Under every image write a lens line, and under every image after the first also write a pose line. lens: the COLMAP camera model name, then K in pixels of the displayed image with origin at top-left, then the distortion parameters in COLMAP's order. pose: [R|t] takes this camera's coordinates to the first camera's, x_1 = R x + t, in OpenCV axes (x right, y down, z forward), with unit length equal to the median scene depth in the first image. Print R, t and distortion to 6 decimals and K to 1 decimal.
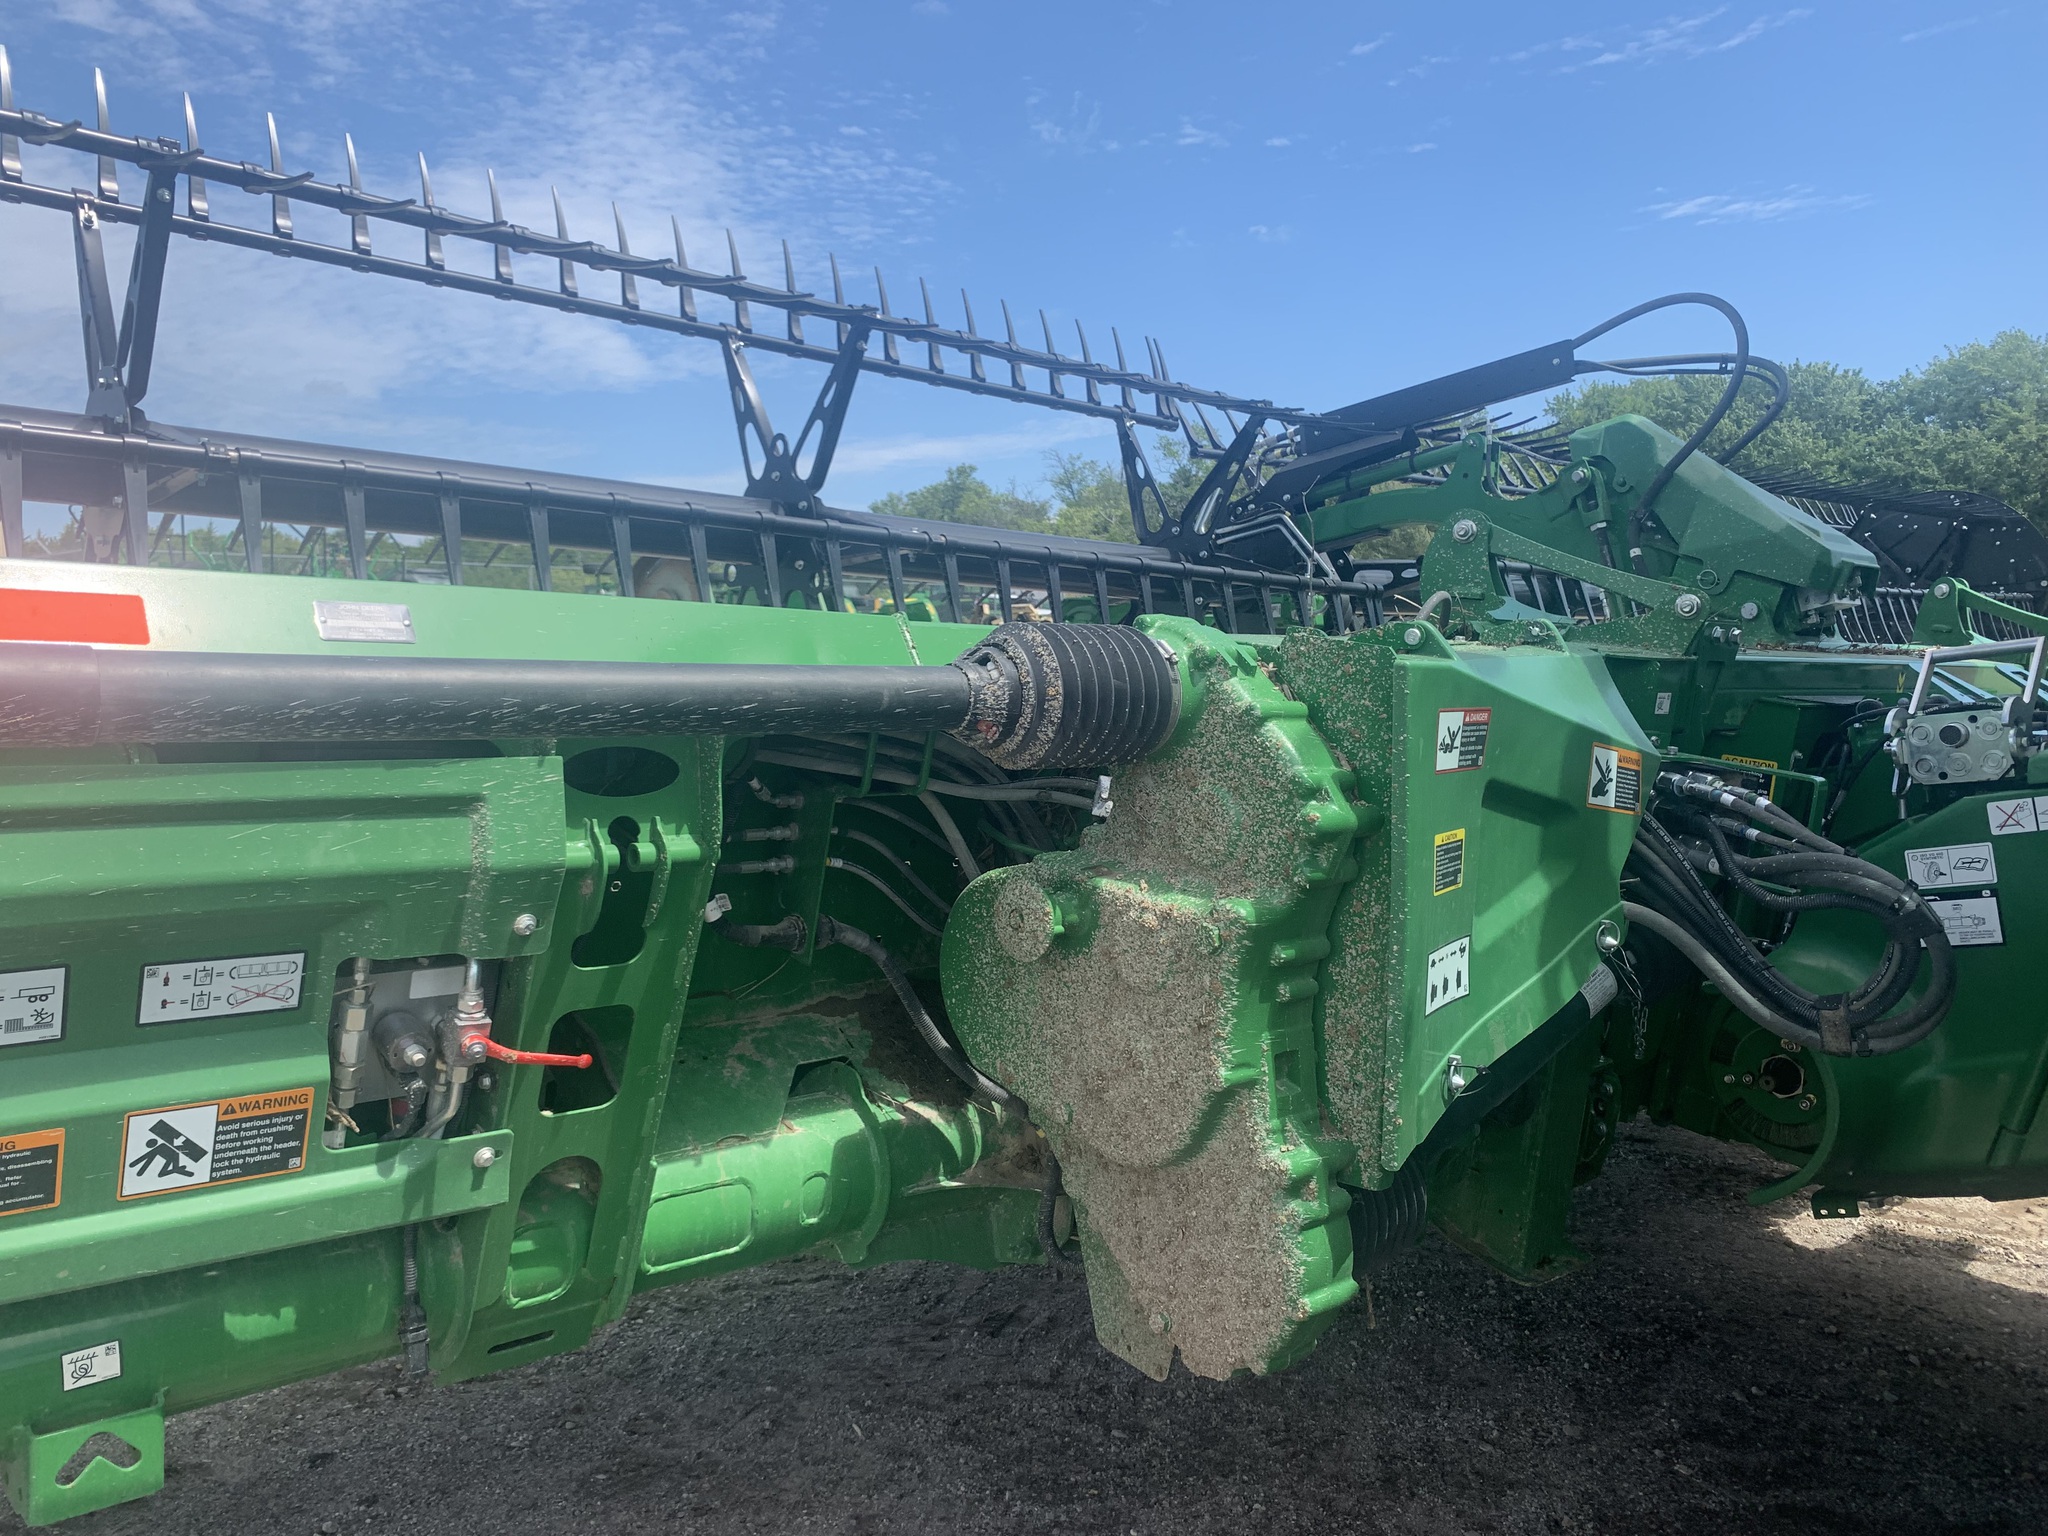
lens RADIAL K [[1572.8, 0, 993.9], [0, 1572.8, 771.9], [0, 0, 1]] dist [0.002043, -0.000635]
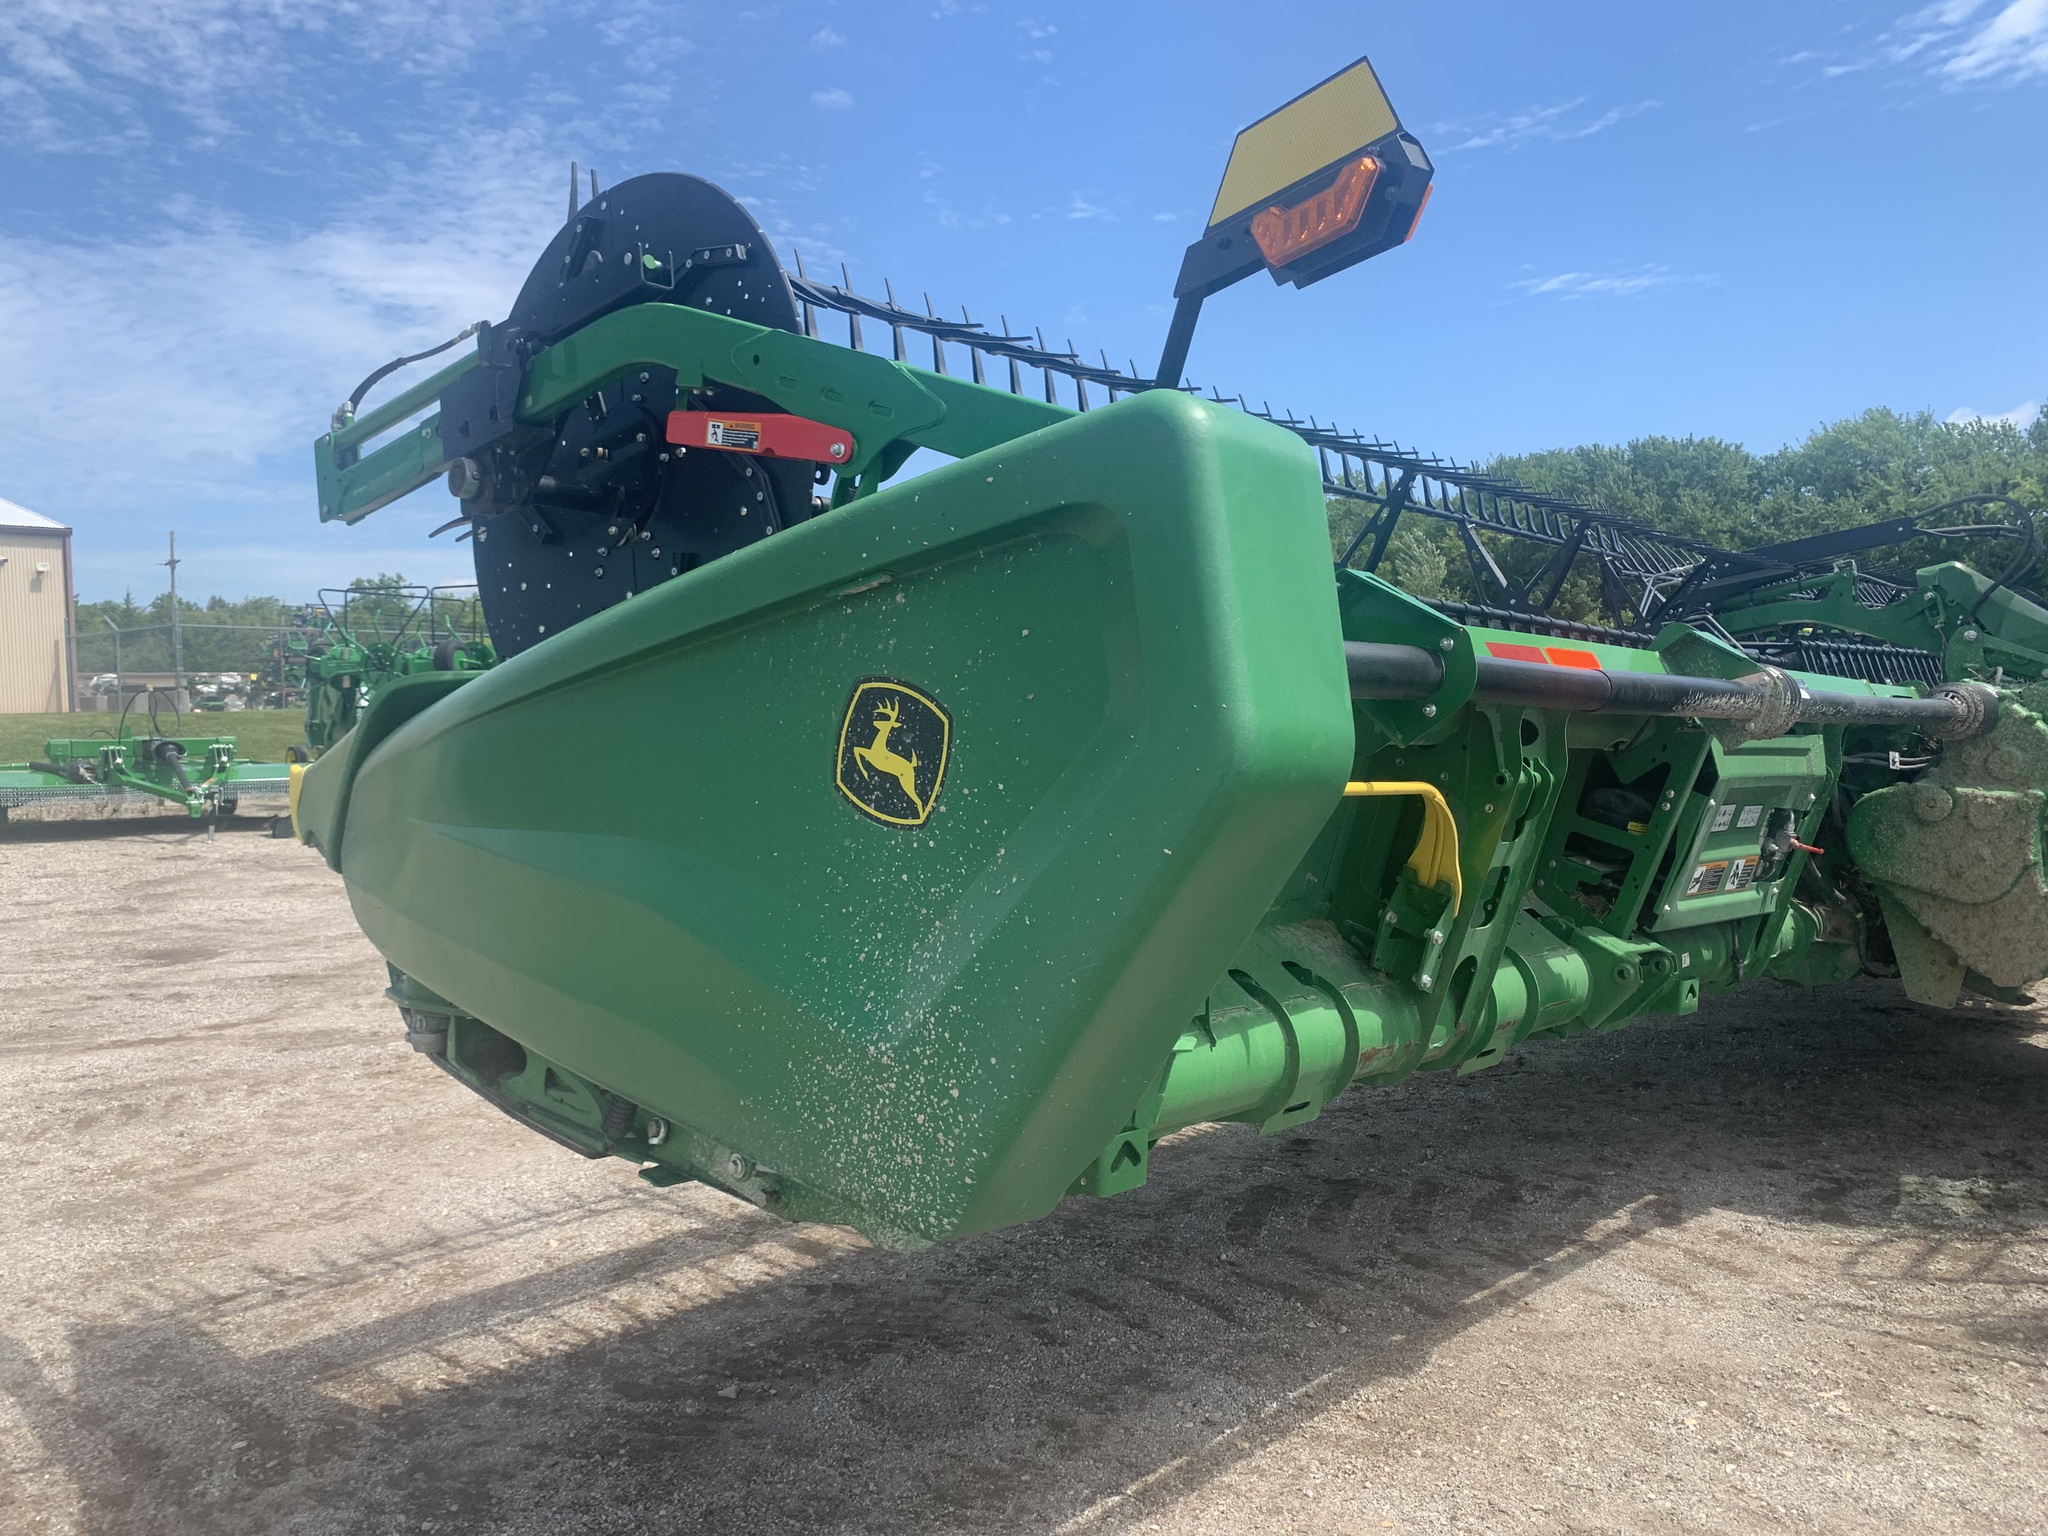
lens RADIAL K [[1563.0, 0, 1019.6], [0, 1563.0, 783.7], [0, 0, 1]] dist [0.006625, -0.003949]
pose [[0.996734, -0.016059, 0.079146, -1.740900], [0.018553, 0.999351, -0.030870, 0.122269], [-0.078599, 0.032237, 0.996385, -1.454683]]
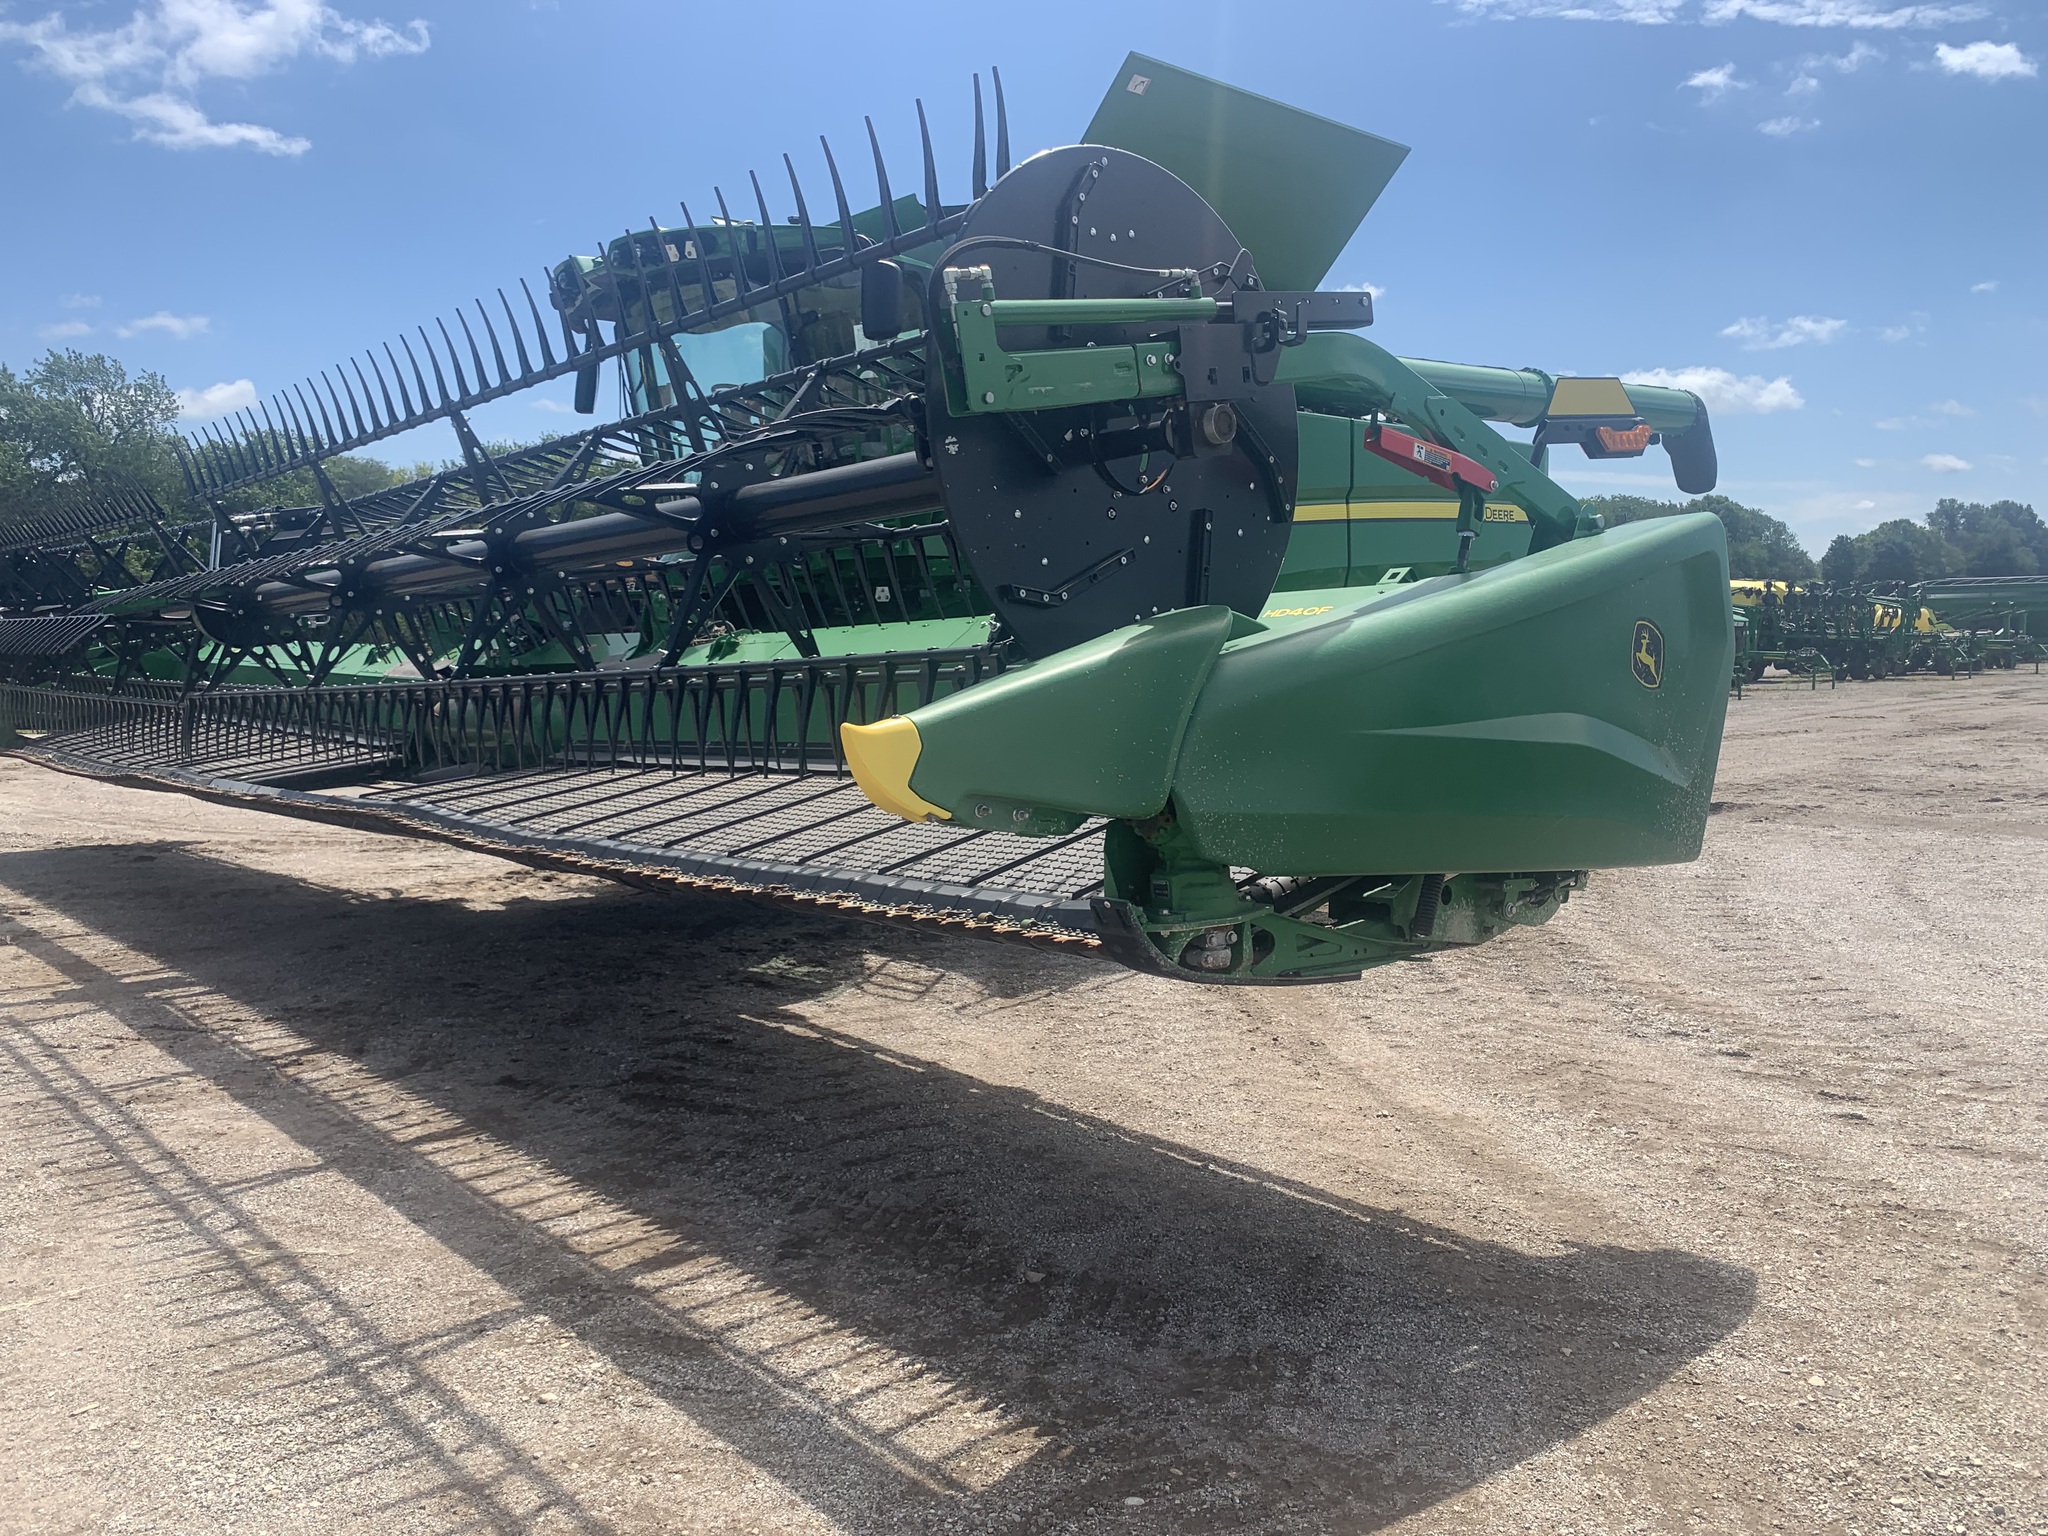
lens RADIAL K [[1563.0, 0, 1019.6], [0, 1563.0, 783.7], [0, 0, 1]] dist [0.006625, -0.003949]
pose [[0.000525, -0.100205, 0.994967, -4.108014], [0.093815, 0.990584, 0.099714, -0.066185], [-0.995590, 0.093290, 0.009920, 0.584469]]
